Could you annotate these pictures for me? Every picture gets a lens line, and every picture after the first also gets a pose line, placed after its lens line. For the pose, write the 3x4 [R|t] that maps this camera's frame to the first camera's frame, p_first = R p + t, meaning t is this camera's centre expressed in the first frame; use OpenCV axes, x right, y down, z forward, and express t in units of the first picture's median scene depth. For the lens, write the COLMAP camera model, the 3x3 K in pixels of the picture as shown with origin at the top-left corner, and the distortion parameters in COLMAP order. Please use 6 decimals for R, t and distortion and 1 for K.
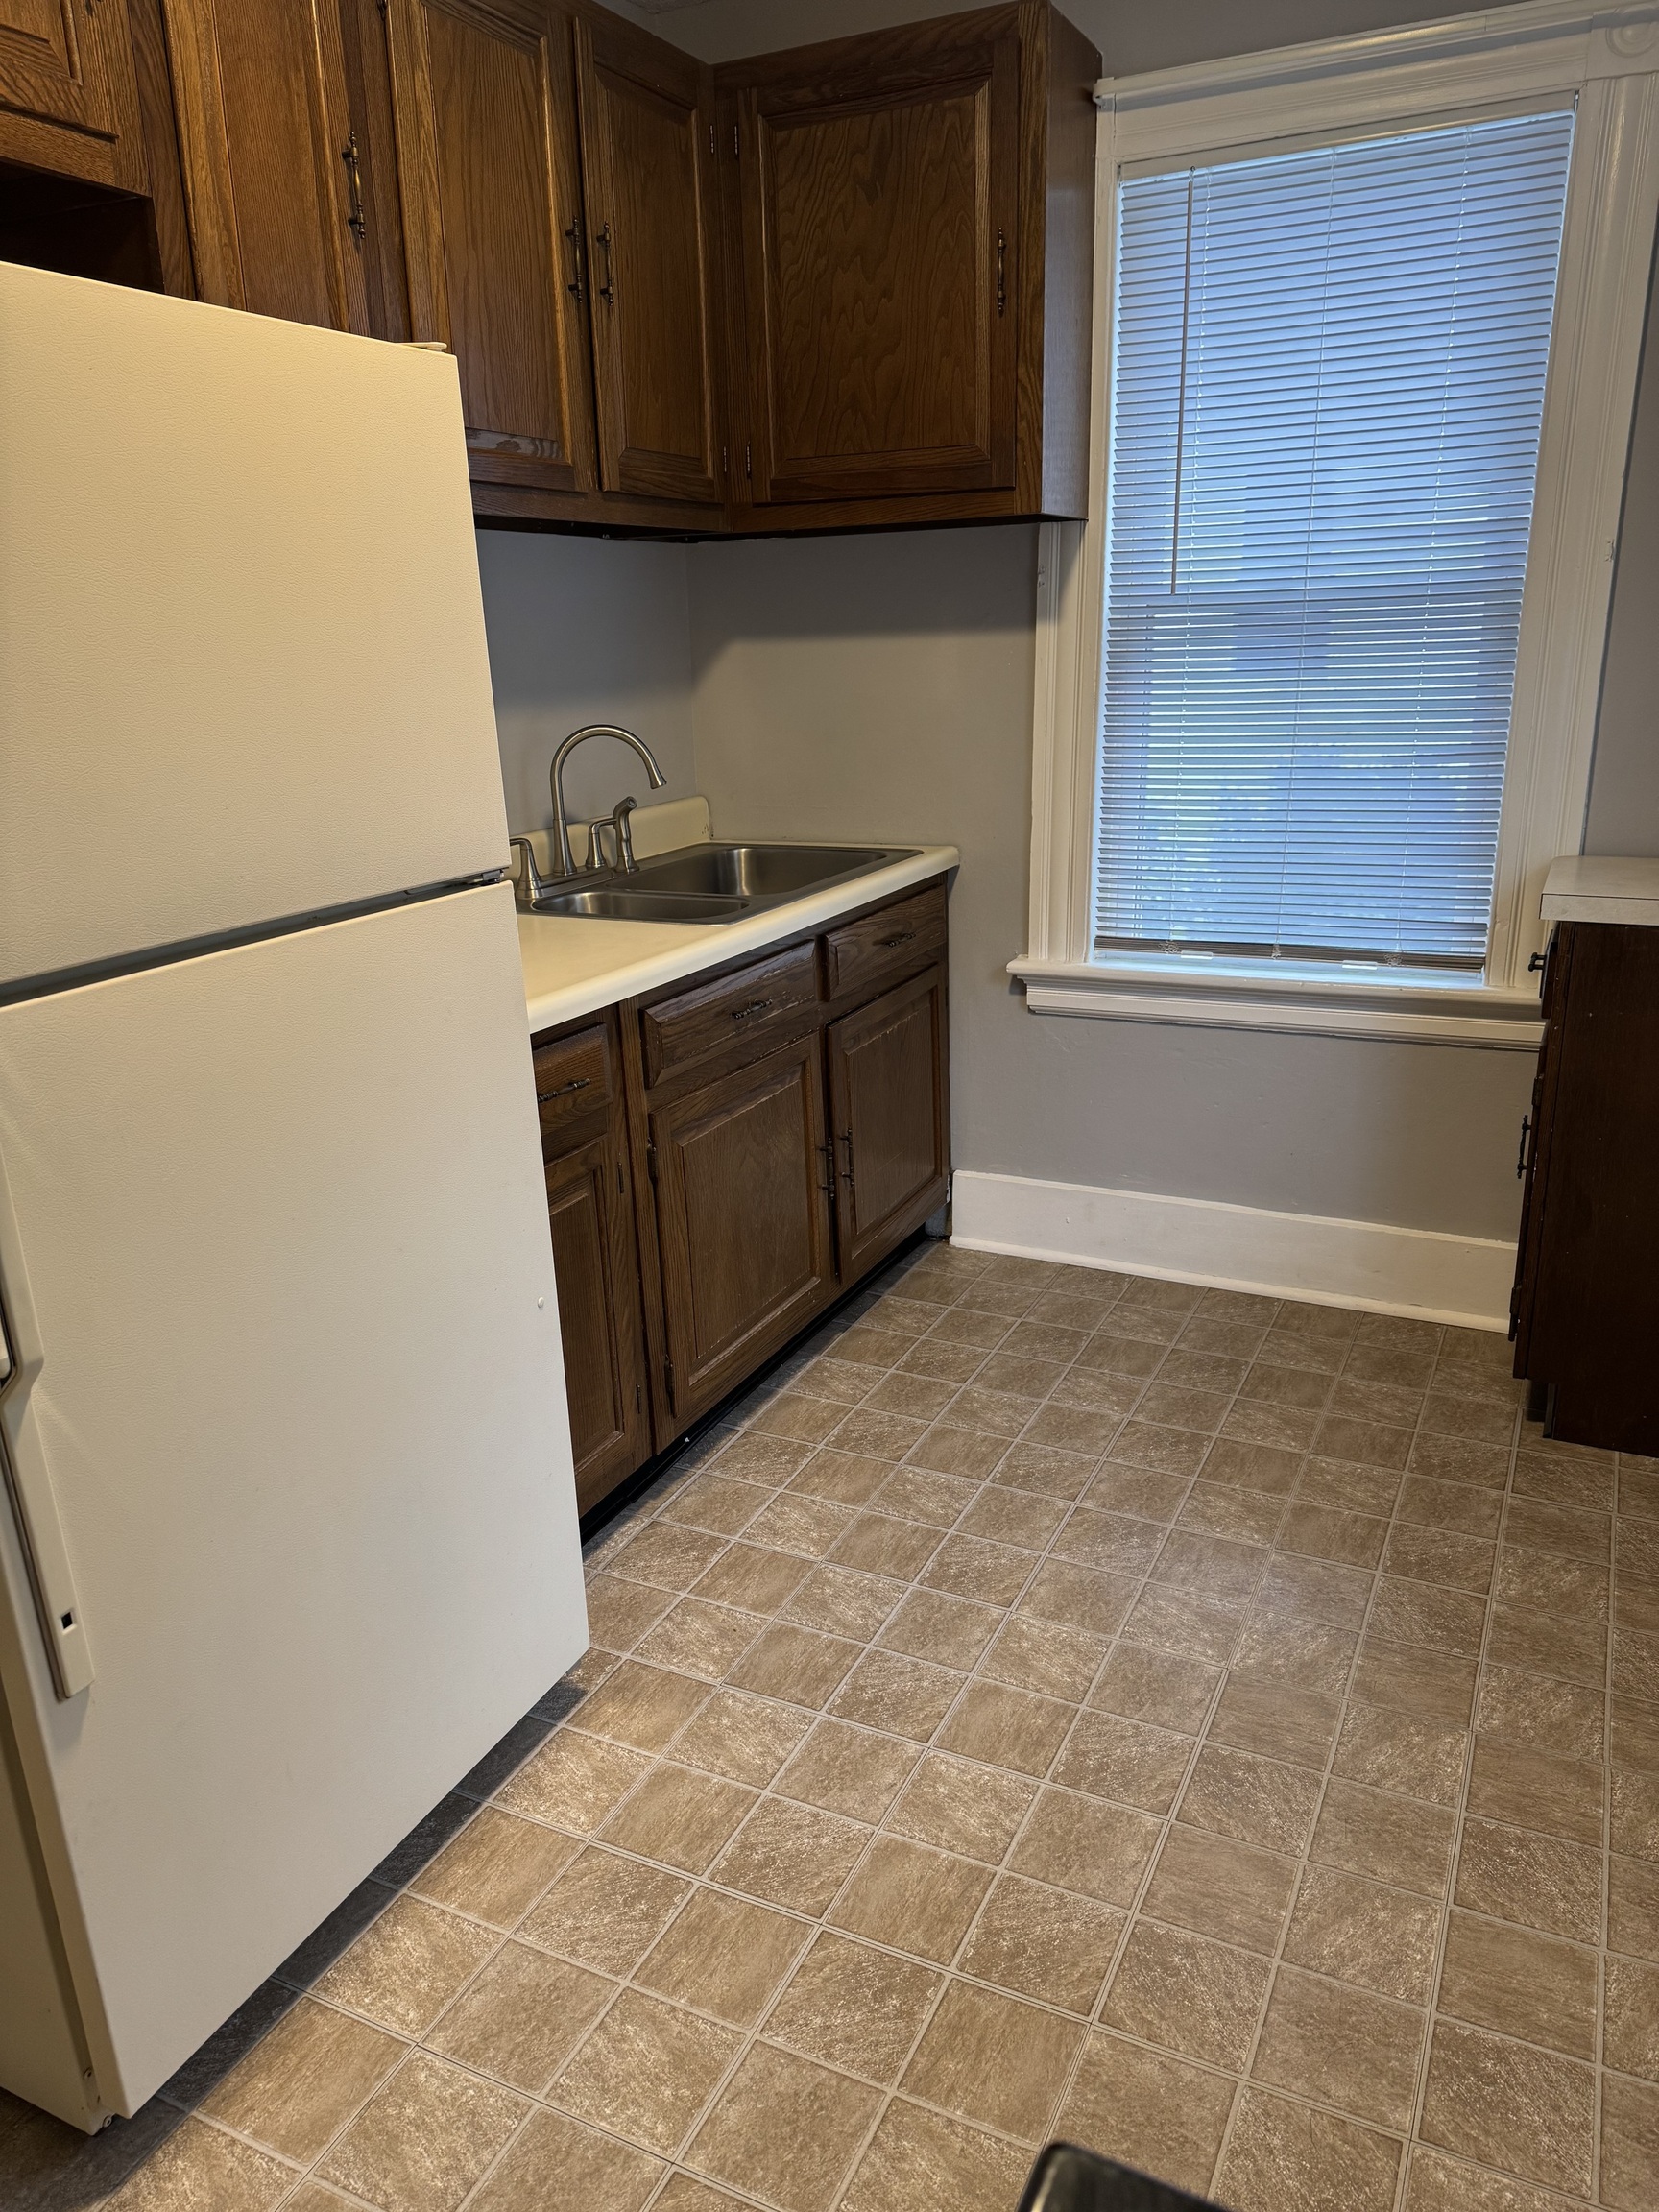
lens RADIAL K [[1545.7, 0, 832.2], [0, 1545.7, 1119.9], [0, 0, 1]] dist [0.027539, -0.033922]
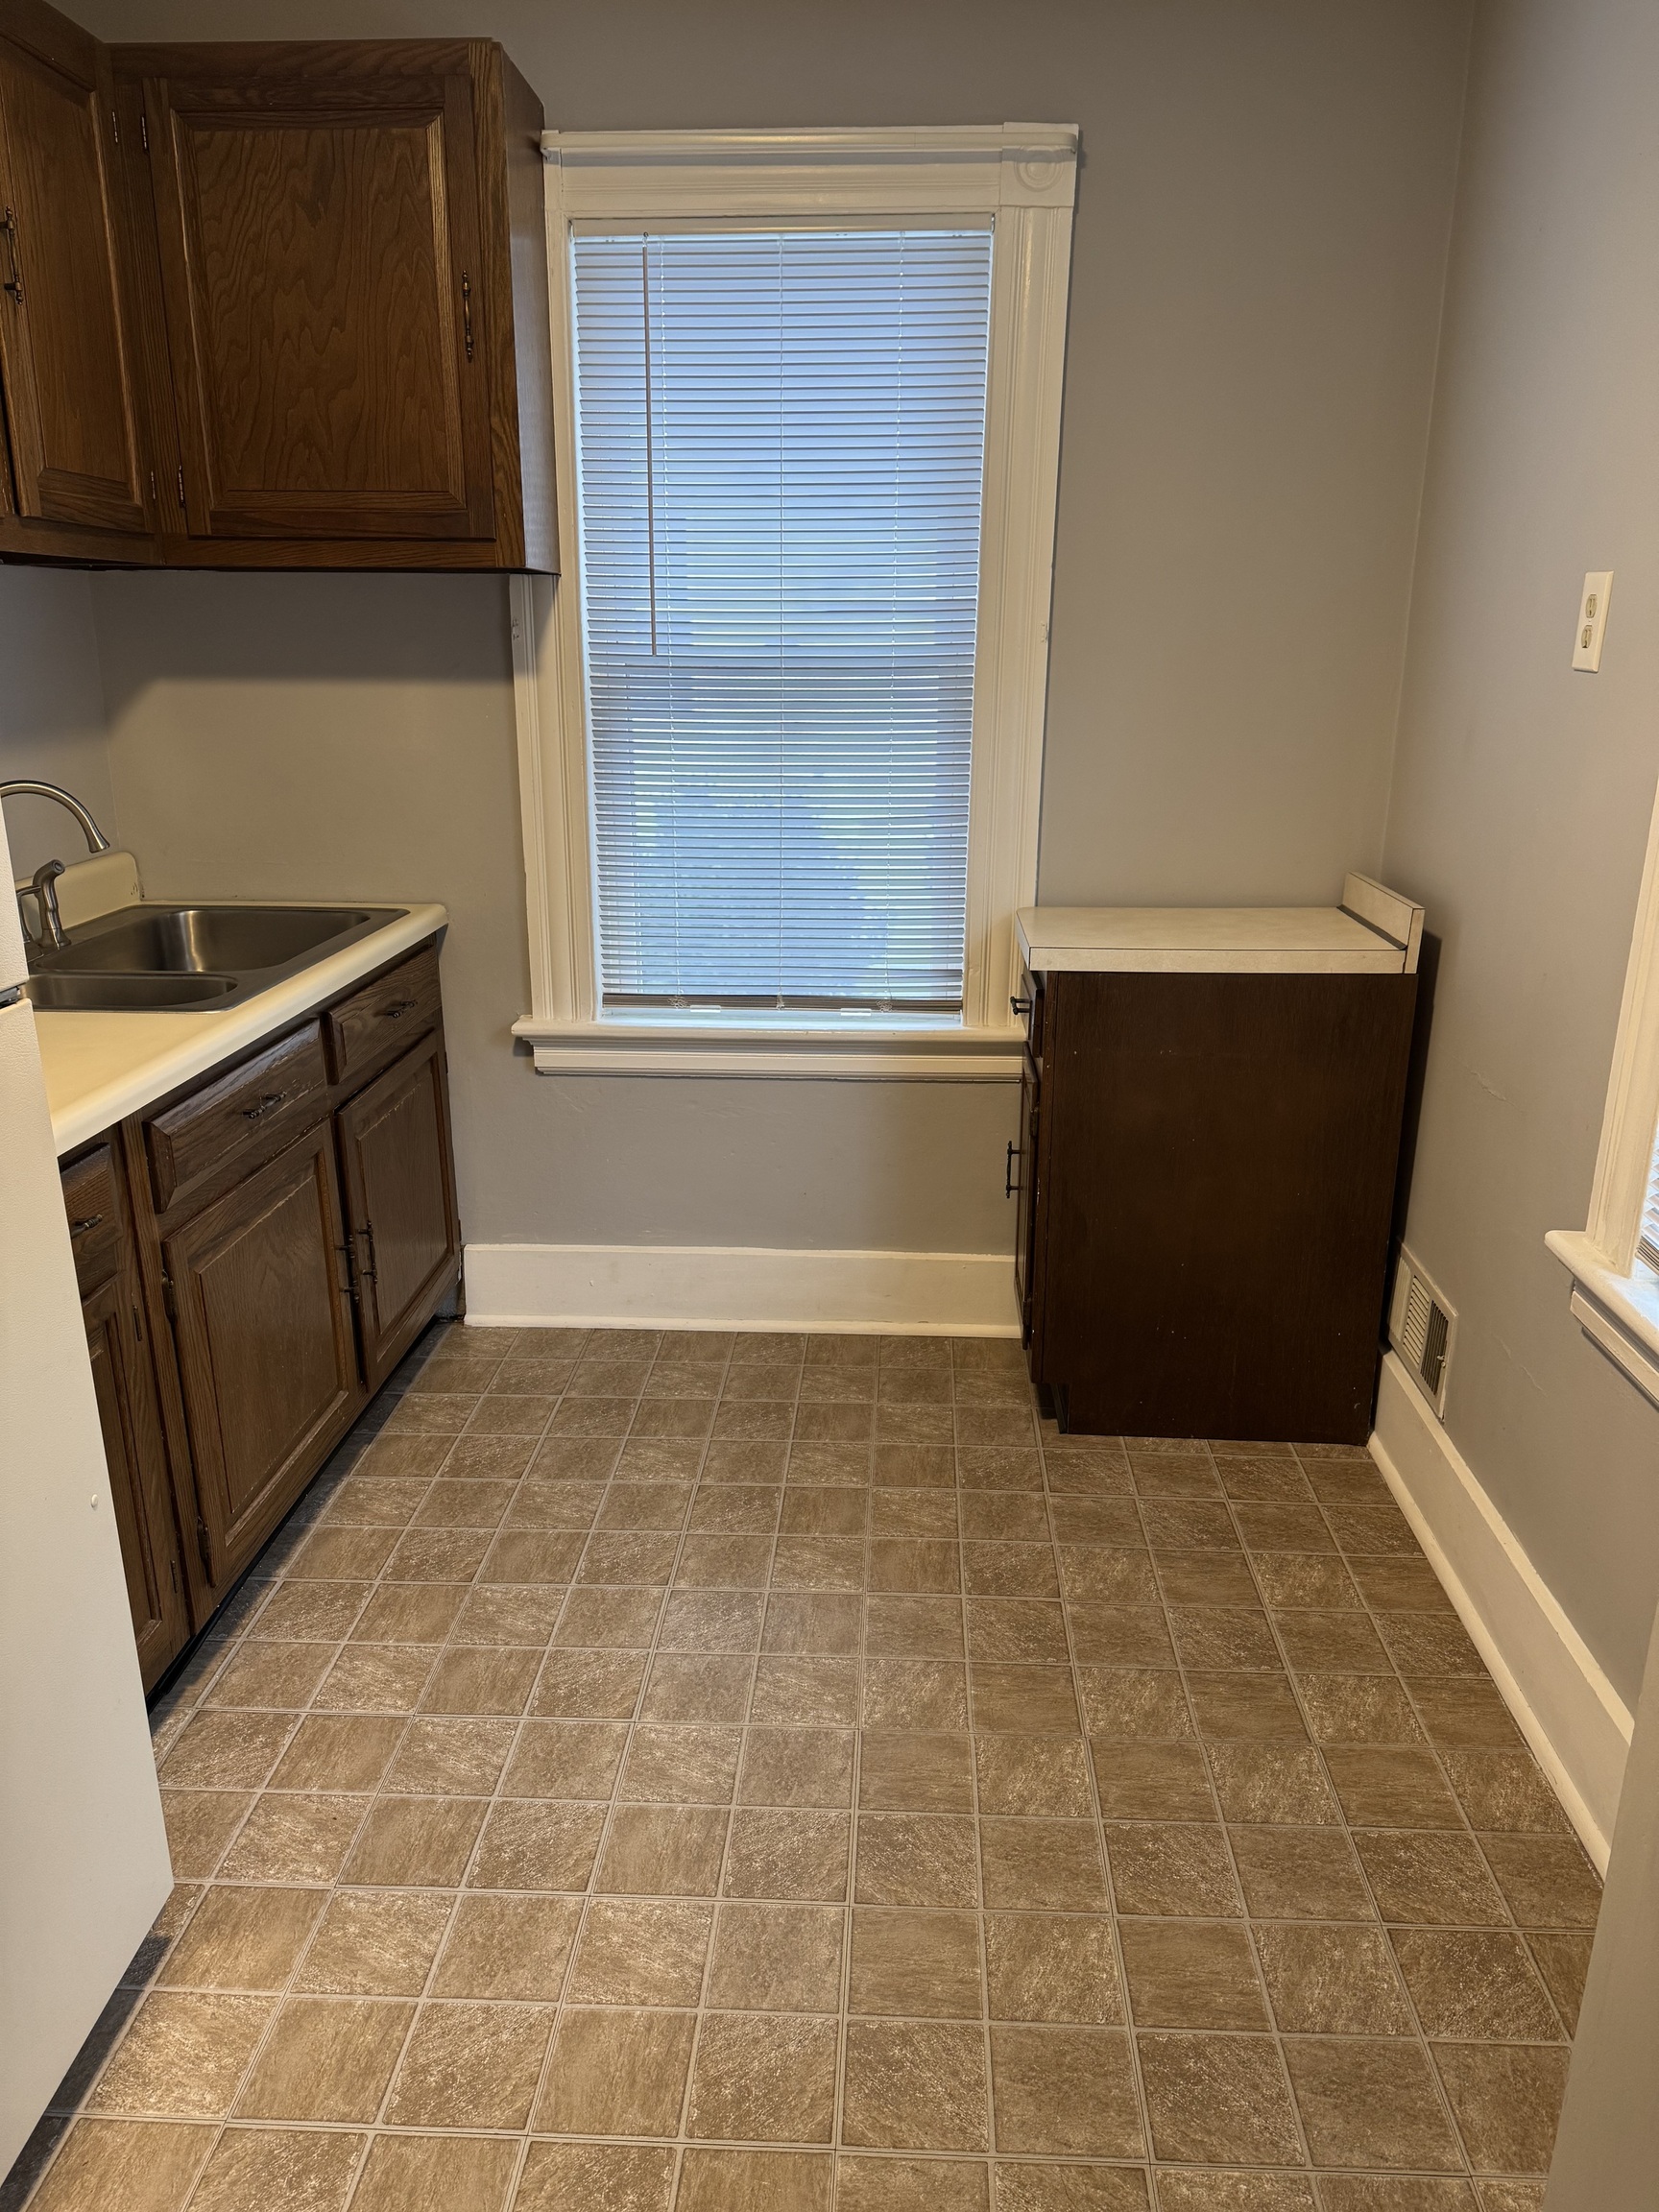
lens RADIAL K [[1545.7, 0, 831.7], [0, 1545.7, 1101.6], [0, 0, 1]] dist [0.027539, -0.033922]
pose [[0.916240, -0.081951, 0.392158, -0.104093], [0.089235, 0.996011, -0.000347, -0.045954], [-0.390565, 0.035312, 0.919898, 0.052376]]
